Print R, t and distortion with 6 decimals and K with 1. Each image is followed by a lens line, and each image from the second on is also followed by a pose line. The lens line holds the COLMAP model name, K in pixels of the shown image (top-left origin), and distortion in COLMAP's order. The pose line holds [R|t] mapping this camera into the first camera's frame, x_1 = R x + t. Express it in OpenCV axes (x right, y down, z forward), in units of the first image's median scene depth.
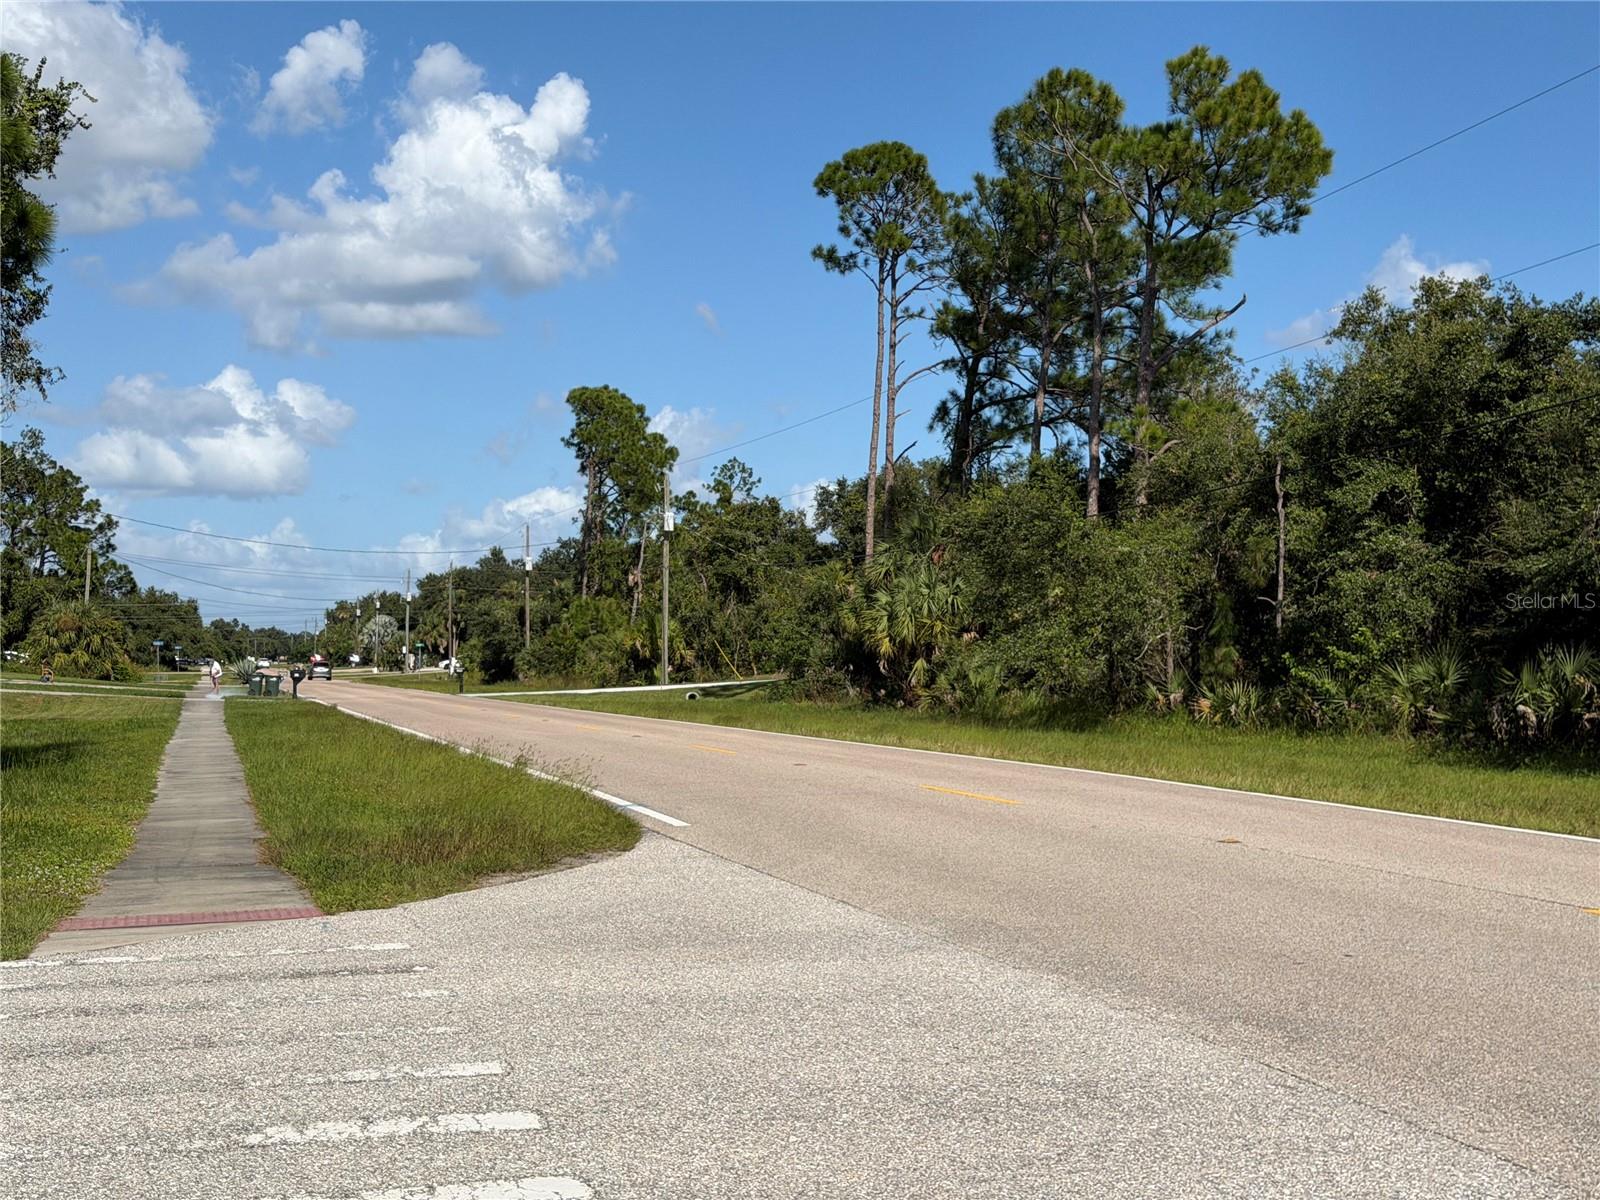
lens RADIAL K [[2161.3, 0, 799.0], [0, 2161.3, 638.6], [0, 0, 1]] dist [0.081658, 0.057249]
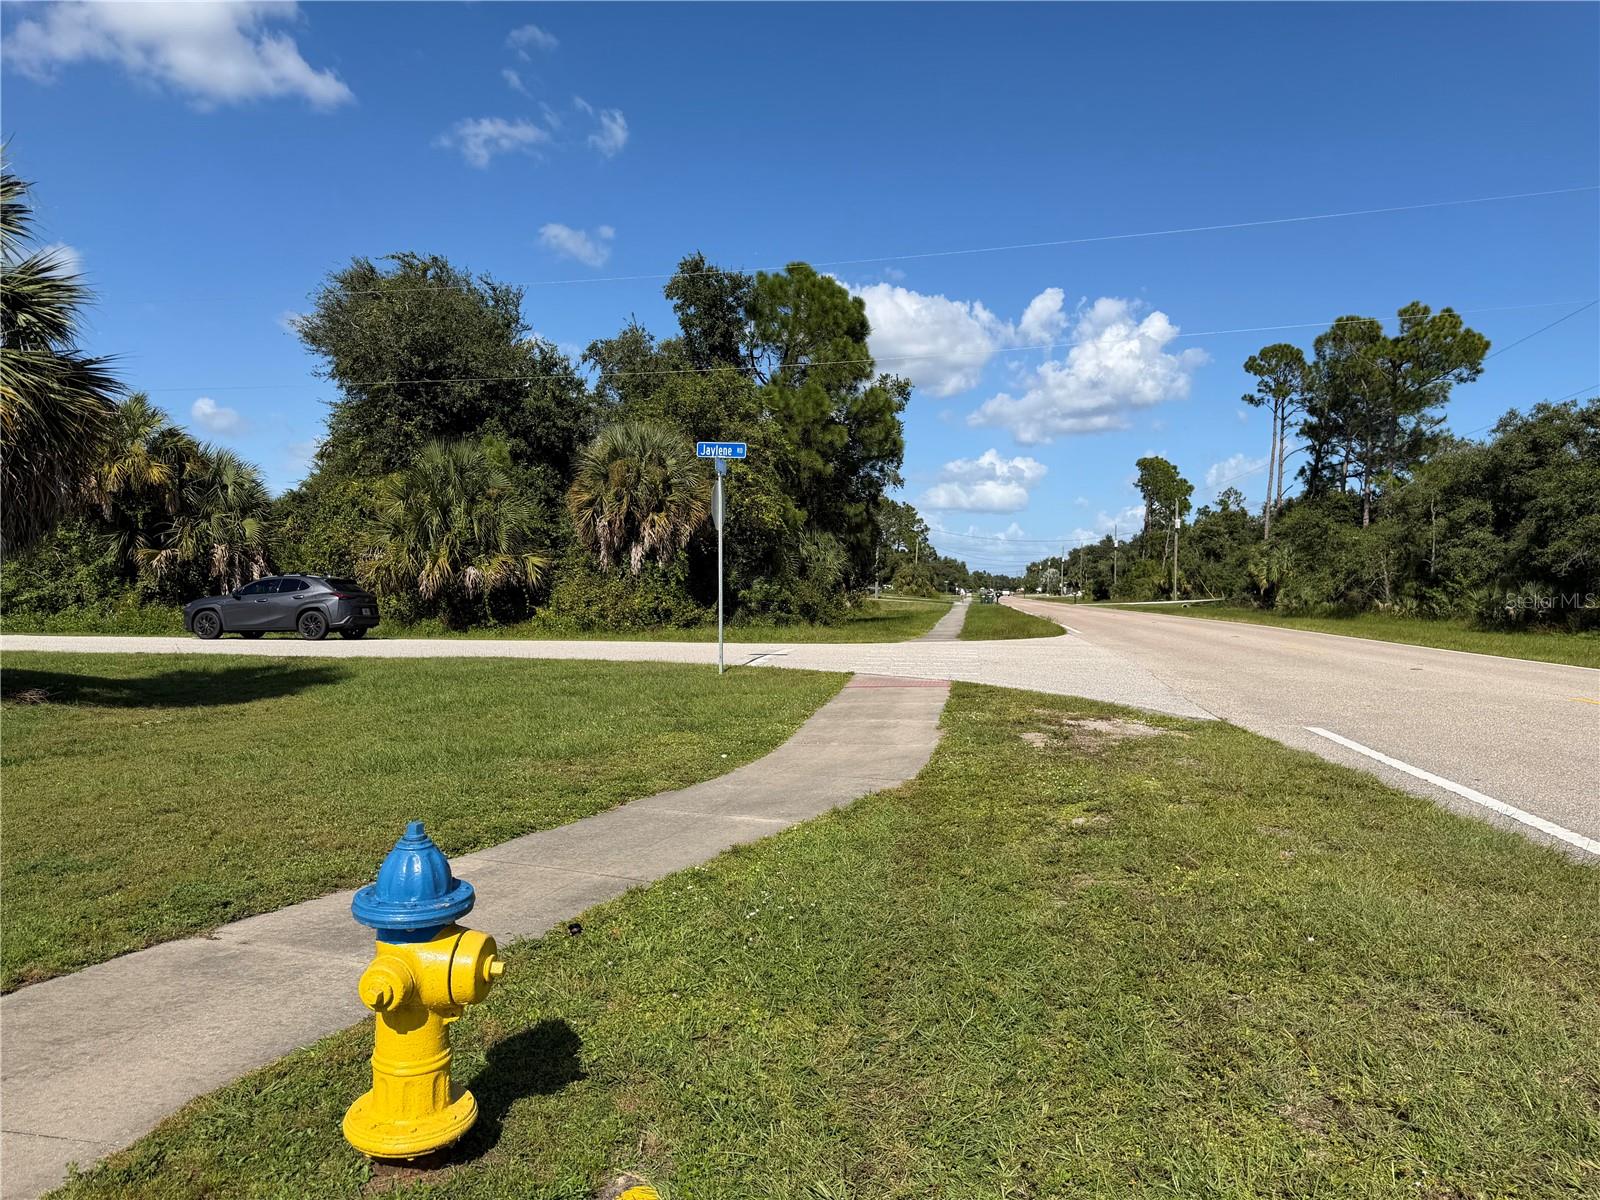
lens RADIAL K [[1094.8, 0, 792.8], [0, 1094.8, 606.5], [0, 0, 1]] dist [0.064605, -0.086727]
pose [[0.909541, 0.009573, -0.415505, 0.047867], [0.000403, 0.999714, 0.023913, 0.000671], [0.415615, -0.021917, 0.909277, -0.142758]]
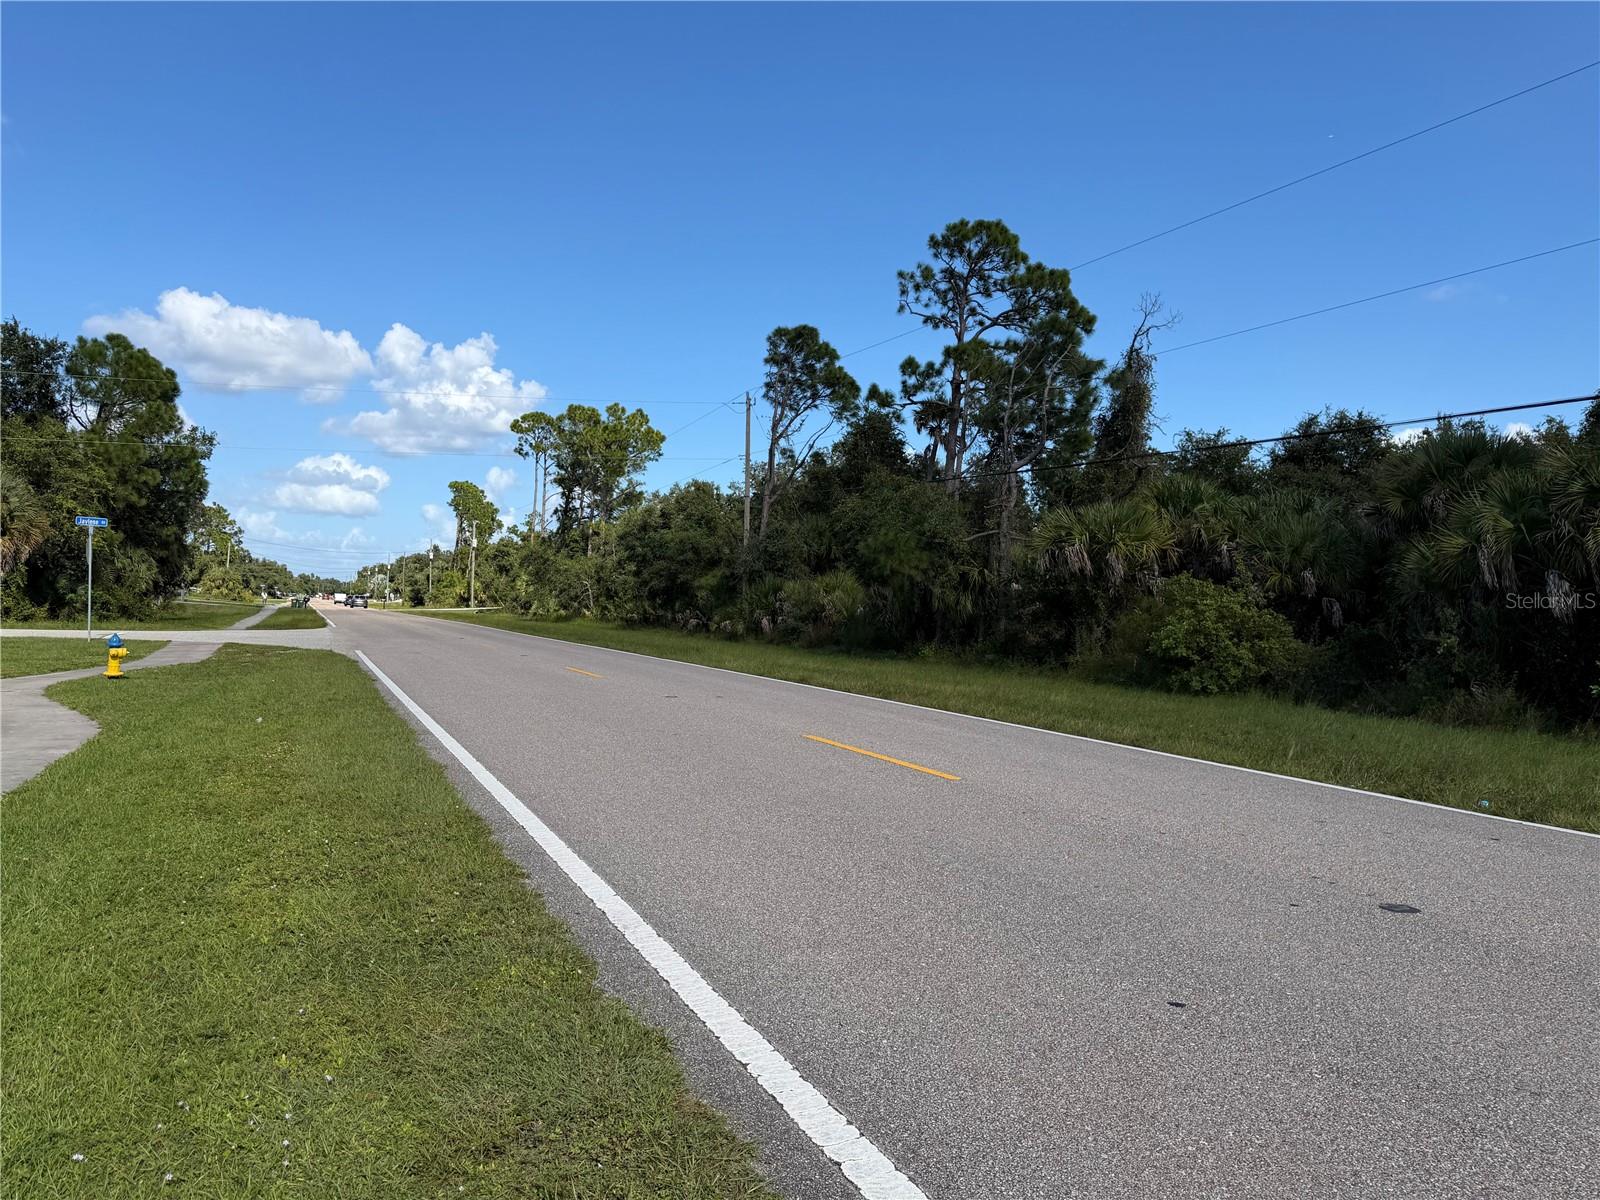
lens RADIAL K [[1094.8, 0, 792.8], [0, 1094.8, 606.5], [0, 0, 1]] dist [0.064605, -0.086727]
pose [[0.988153, 0.023846, 0.151607, 0.117125], [-0.025683, 0.999618, 0.010166, -0.003404], [-0.151307, -0.013939, 0.988389, -0.333368]]
